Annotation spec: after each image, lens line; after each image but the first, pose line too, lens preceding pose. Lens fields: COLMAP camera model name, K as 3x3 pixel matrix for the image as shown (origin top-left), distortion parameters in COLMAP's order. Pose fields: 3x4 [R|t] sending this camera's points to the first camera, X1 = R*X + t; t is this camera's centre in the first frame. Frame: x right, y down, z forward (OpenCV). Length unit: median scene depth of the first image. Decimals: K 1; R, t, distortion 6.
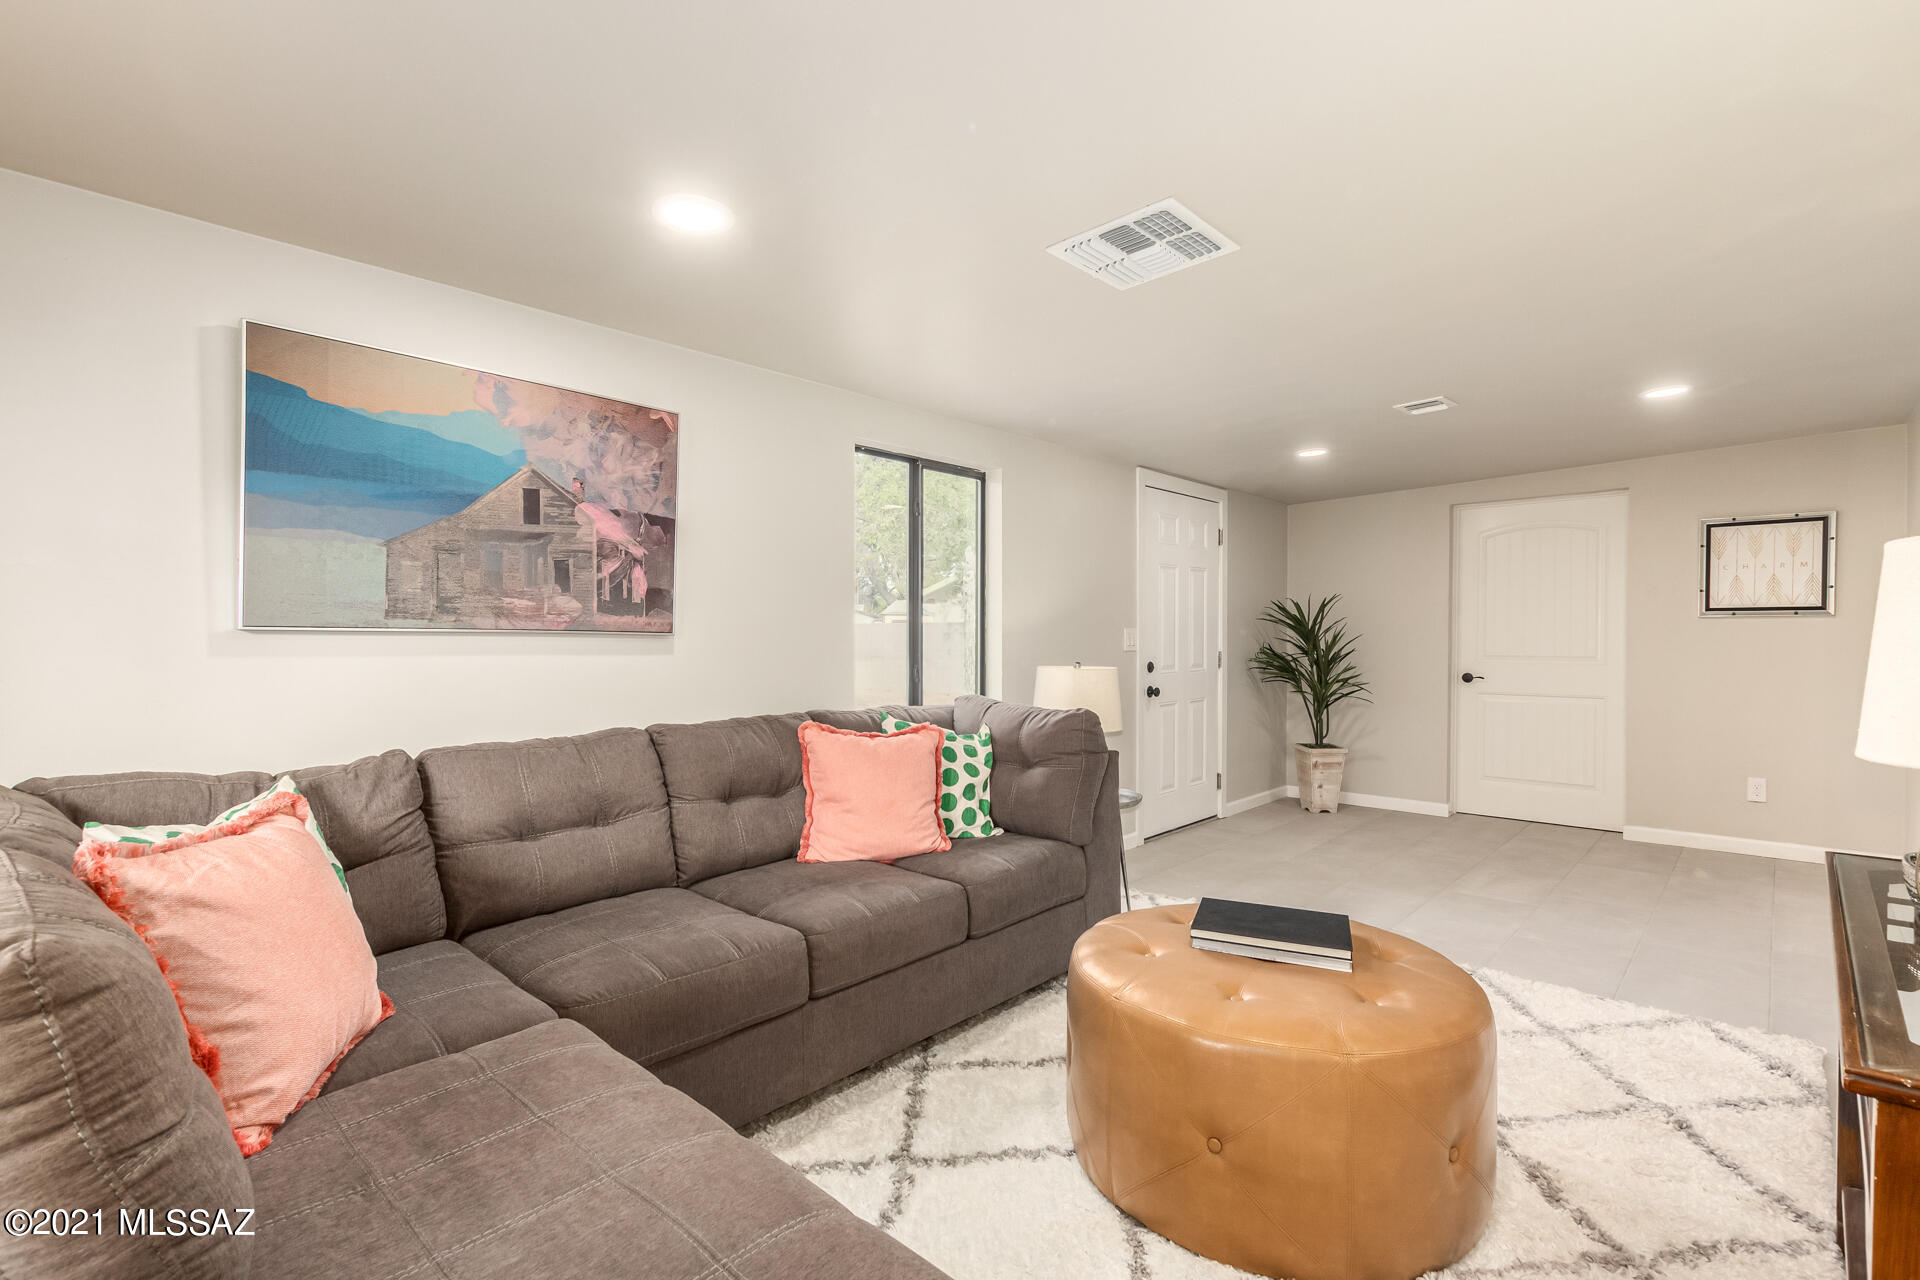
lens RADIAL K [[868.0, 0, 961.5], [0, 868.0, 647.3], [0, 0, 1]] dist [-0.003996, -0.000362]
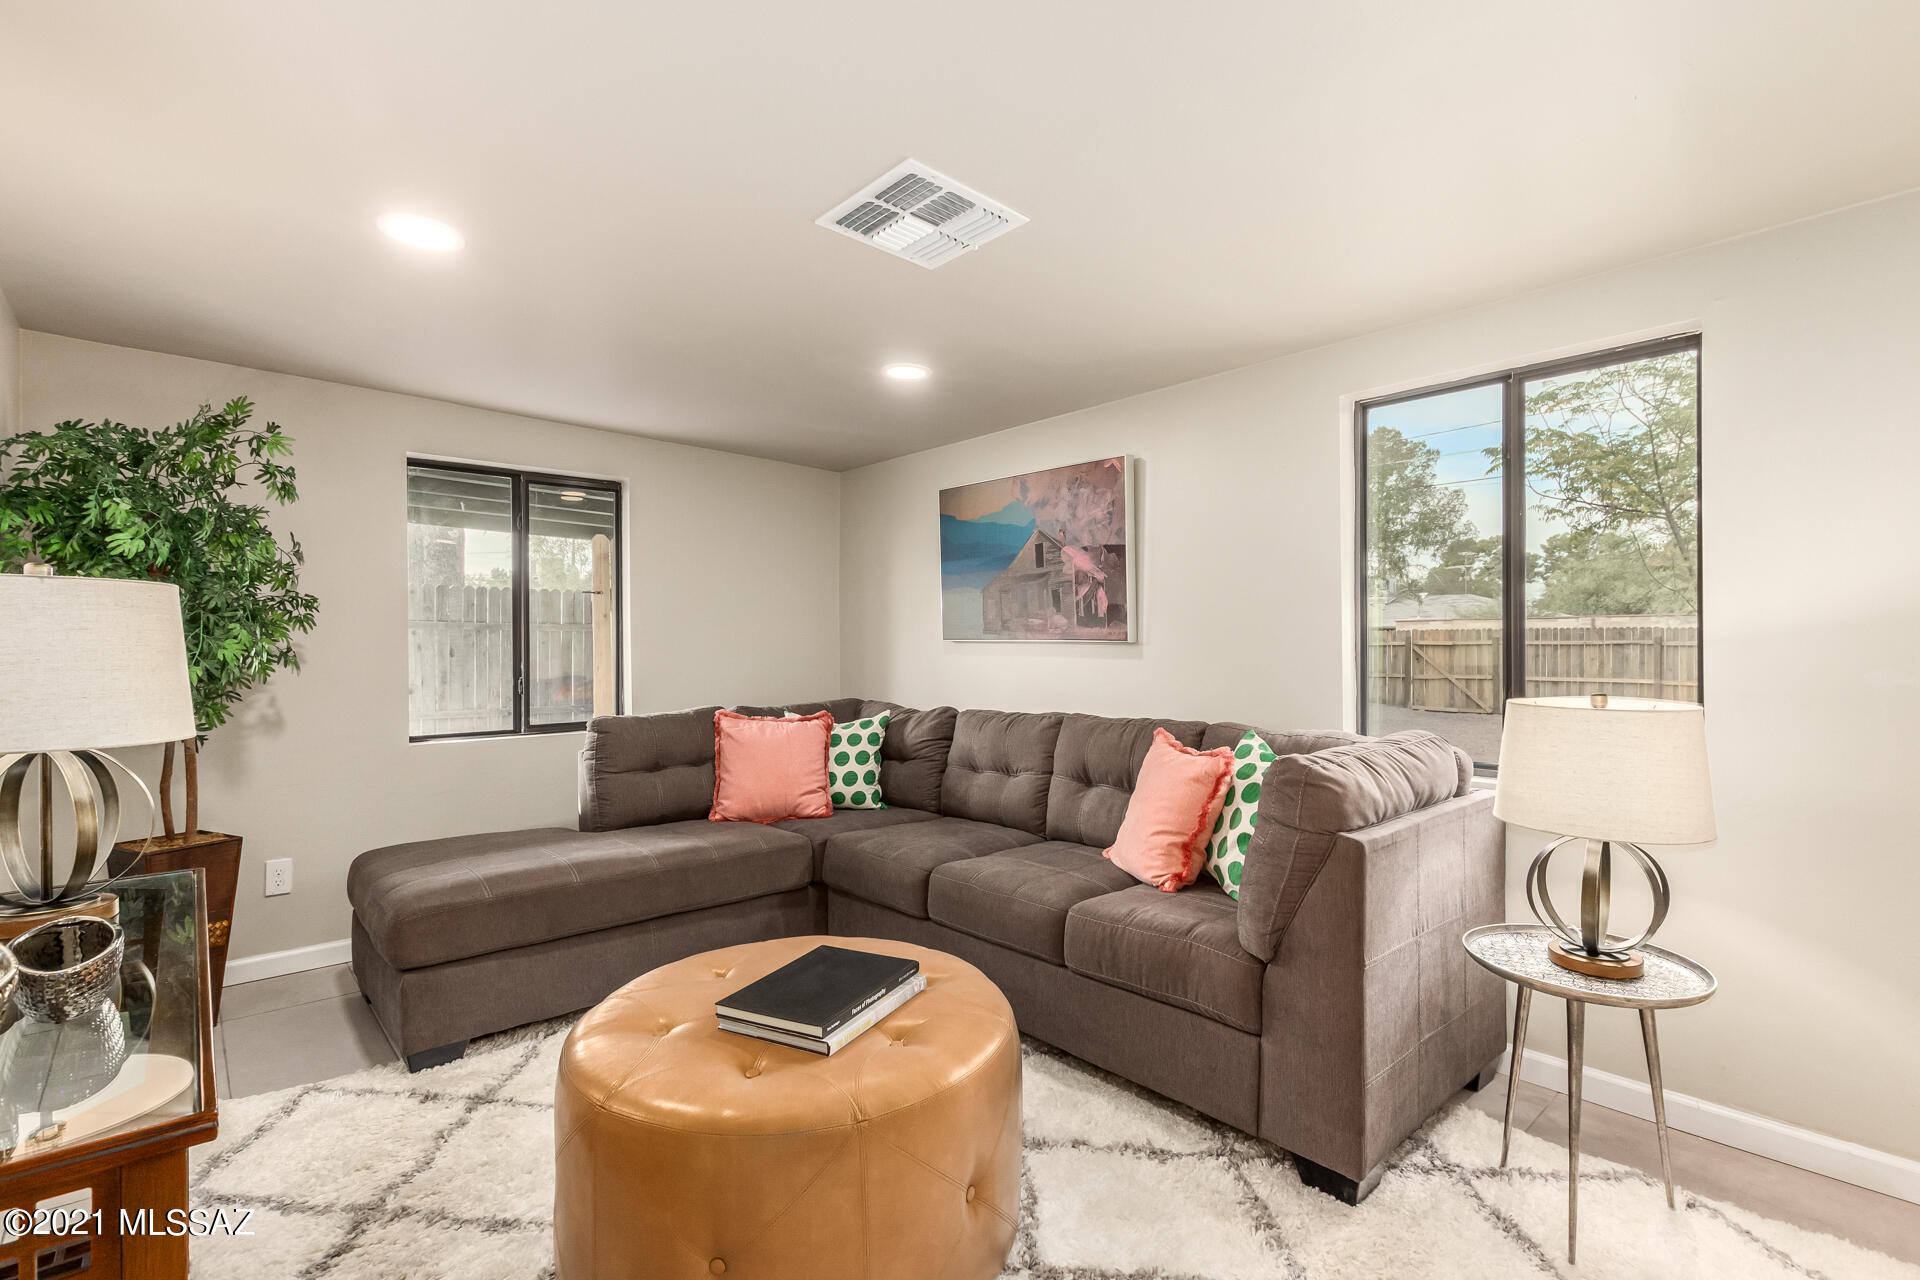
lens RADIAL K [[868.0, 0, 962.2], [0, 868.0, 638.8], [0, 0, 1]] dist [-0.003996, -0.000362]
pose [[-0.081229, 0.004137, -0.996687, 0.934811], [-0.001239, 0.999990, 0.004252, -0.025983], [0.996695, 0.001580, -0.081223, 0.940169]]
